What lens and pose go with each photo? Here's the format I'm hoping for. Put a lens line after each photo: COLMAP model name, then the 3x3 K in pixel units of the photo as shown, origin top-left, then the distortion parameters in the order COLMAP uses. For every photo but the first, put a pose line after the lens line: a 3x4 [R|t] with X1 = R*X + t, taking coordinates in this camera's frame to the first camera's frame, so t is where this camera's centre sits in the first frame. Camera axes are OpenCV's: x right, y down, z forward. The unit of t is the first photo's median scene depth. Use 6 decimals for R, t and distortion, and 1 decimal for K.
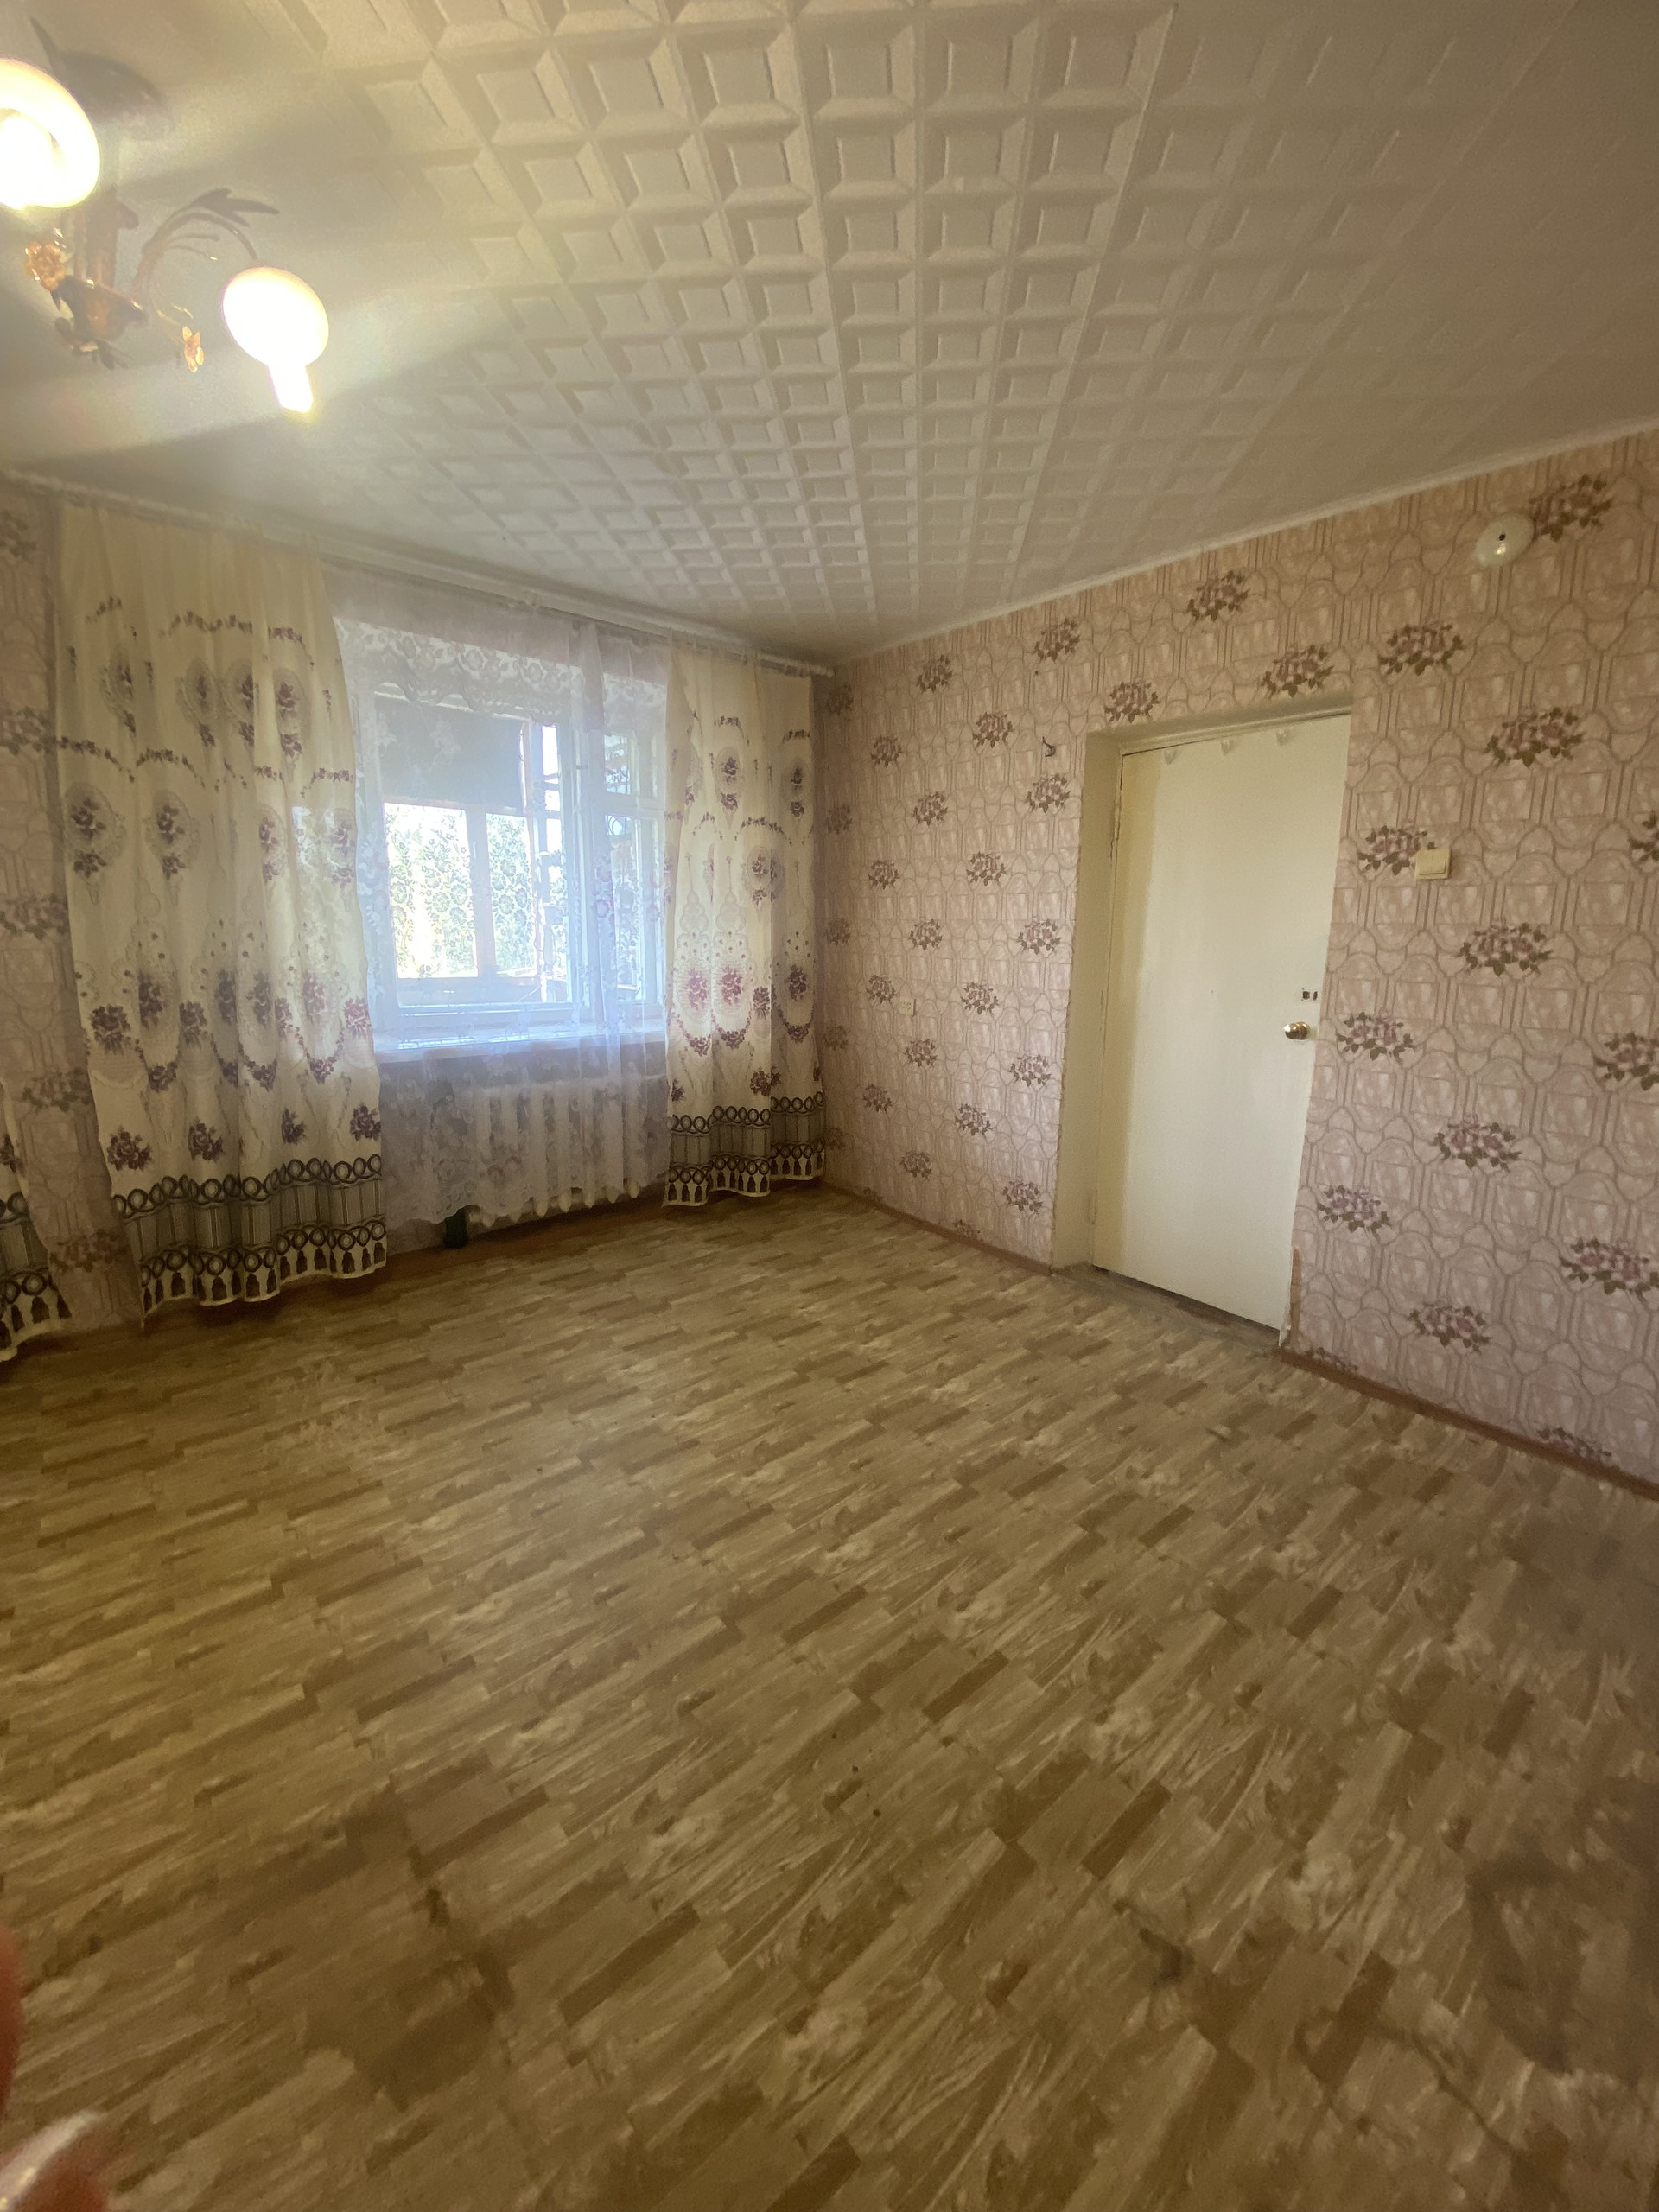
lens RADIAL K [[899.5, 0, 819.2], [0, 899.5, 1098.7], [0, 0, 1]] dist [0.013224, -0.014400]
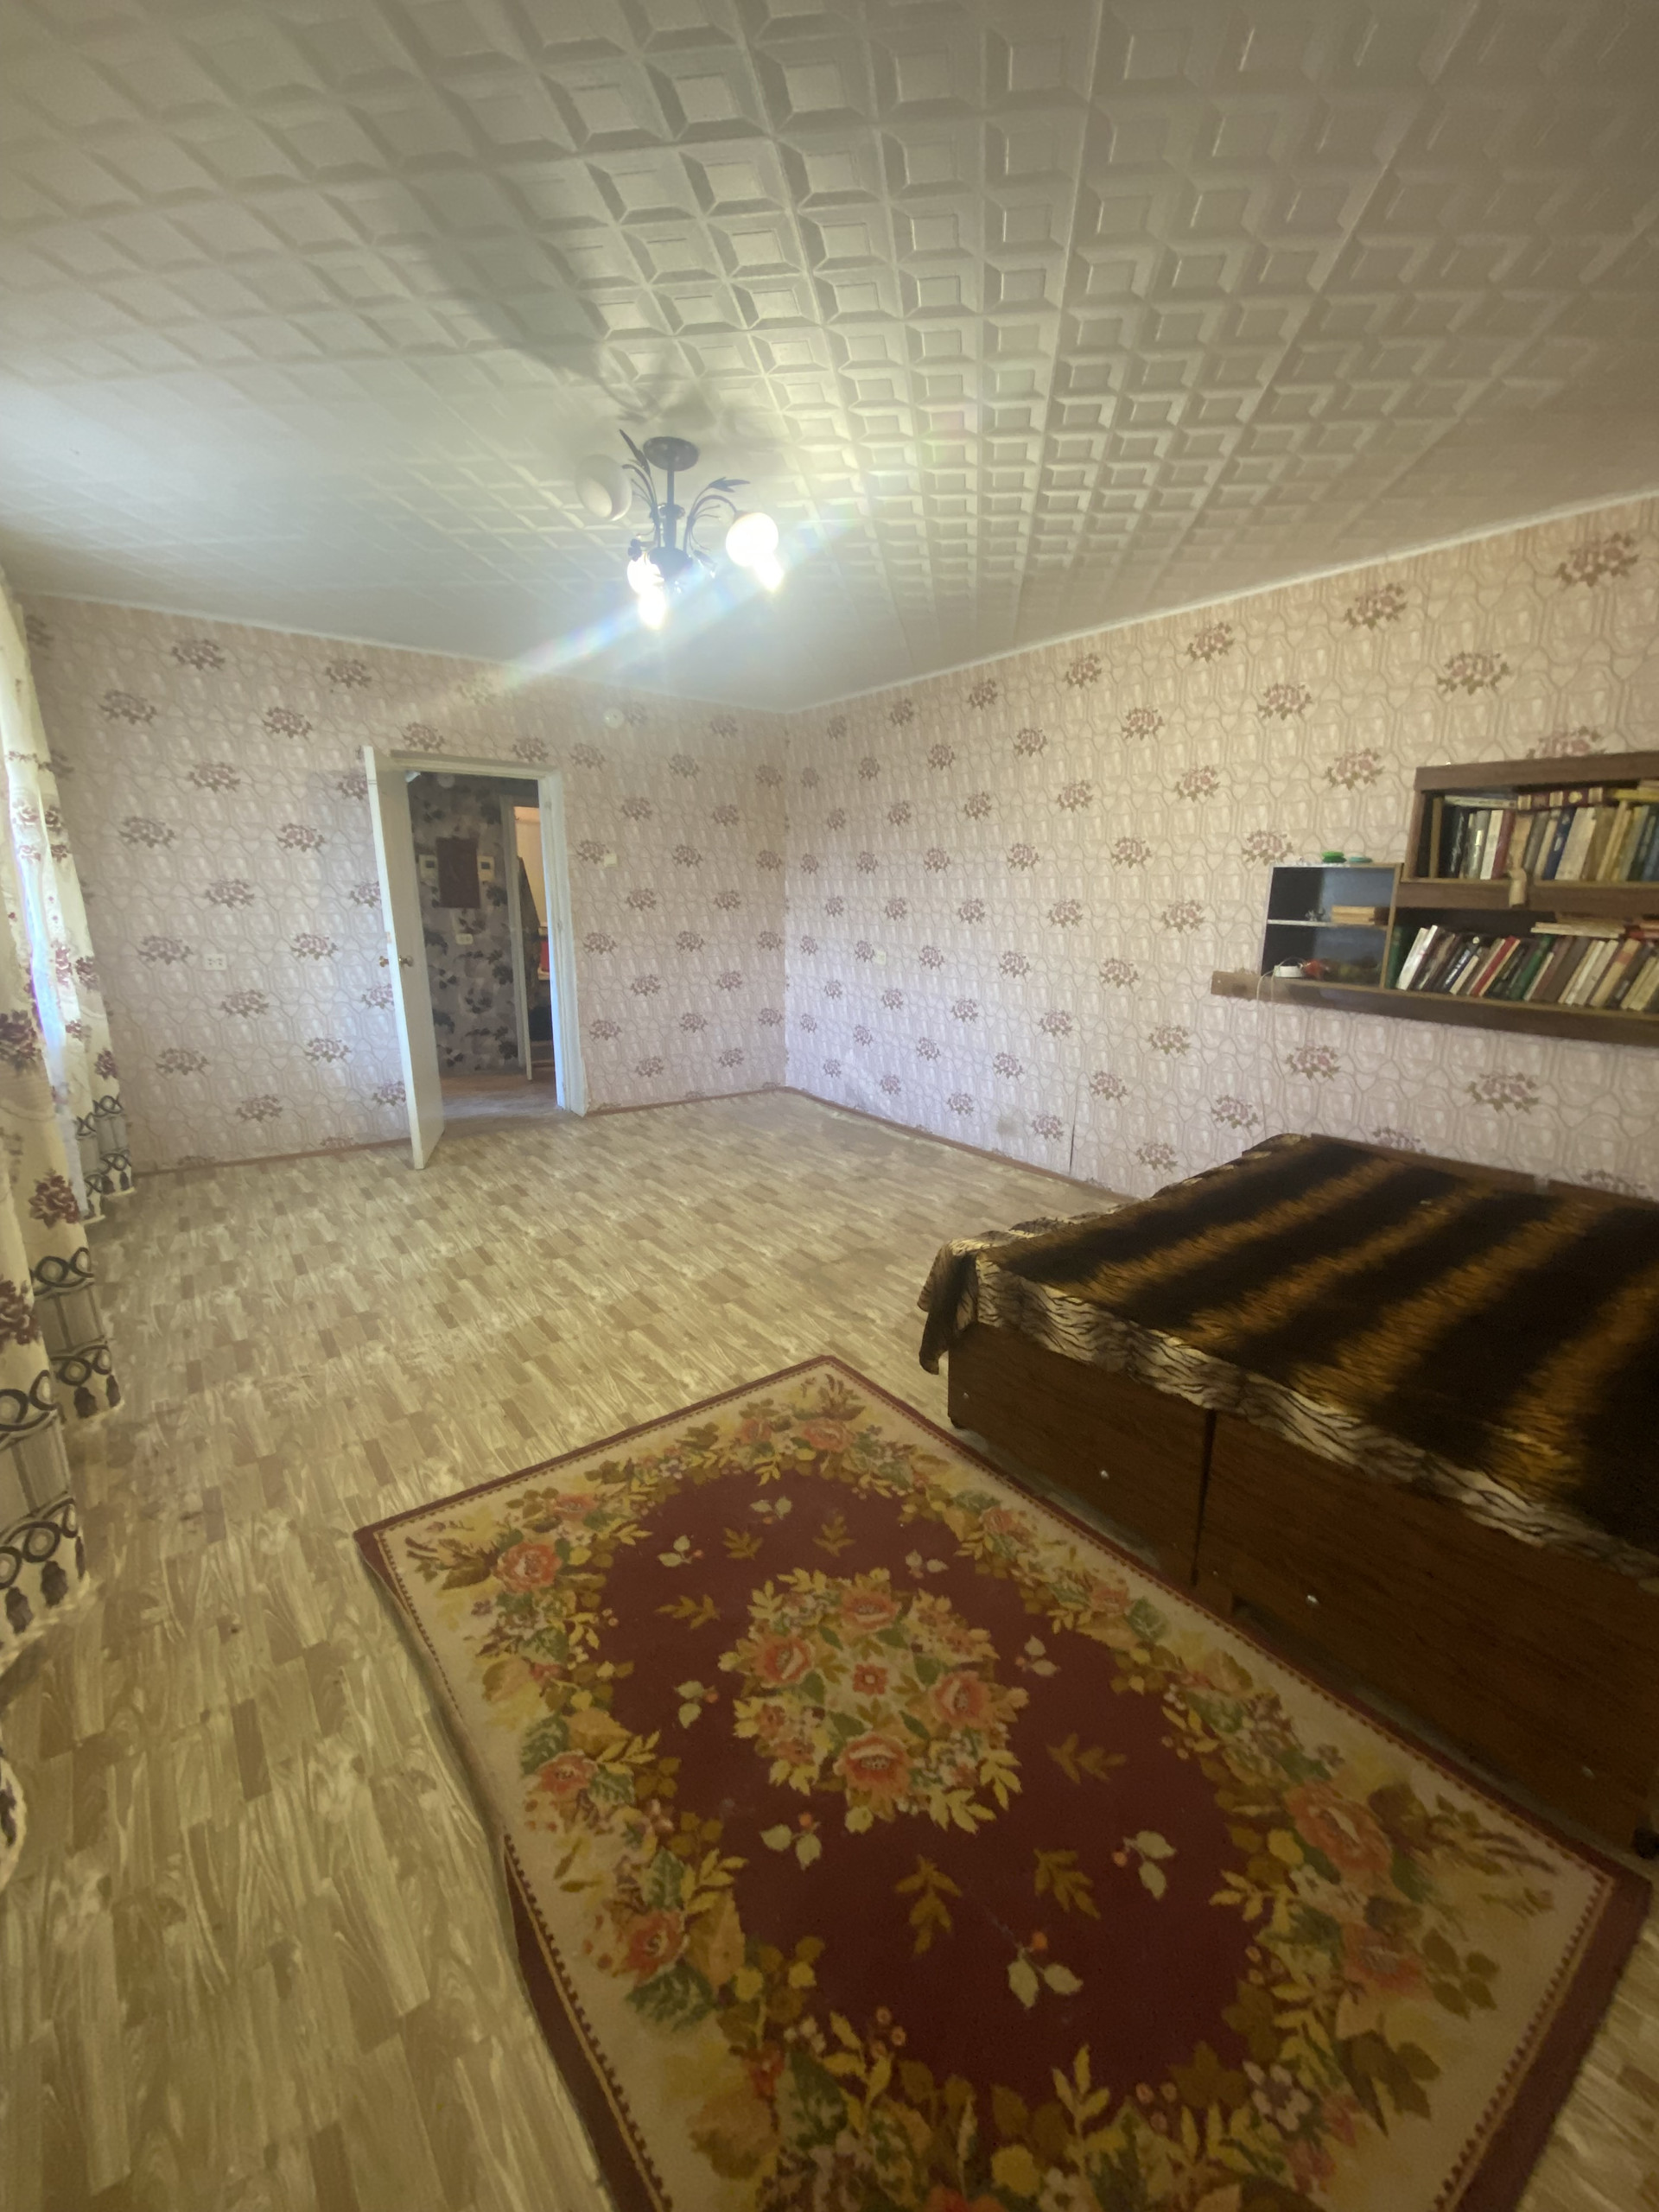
lens RADIAL K [[899.5, 0, 836.0], [0, 899.5, 1105.6], [0, 0, 1]] dist [0.013224, -0.014400]
pose [[0.062397, -0.239721, 0.968835, -1.582347], [0.191067, 0.955641, 0.224151, -0.080913], [-0.979592, 0.171126, 0.105432, 0.347960]]
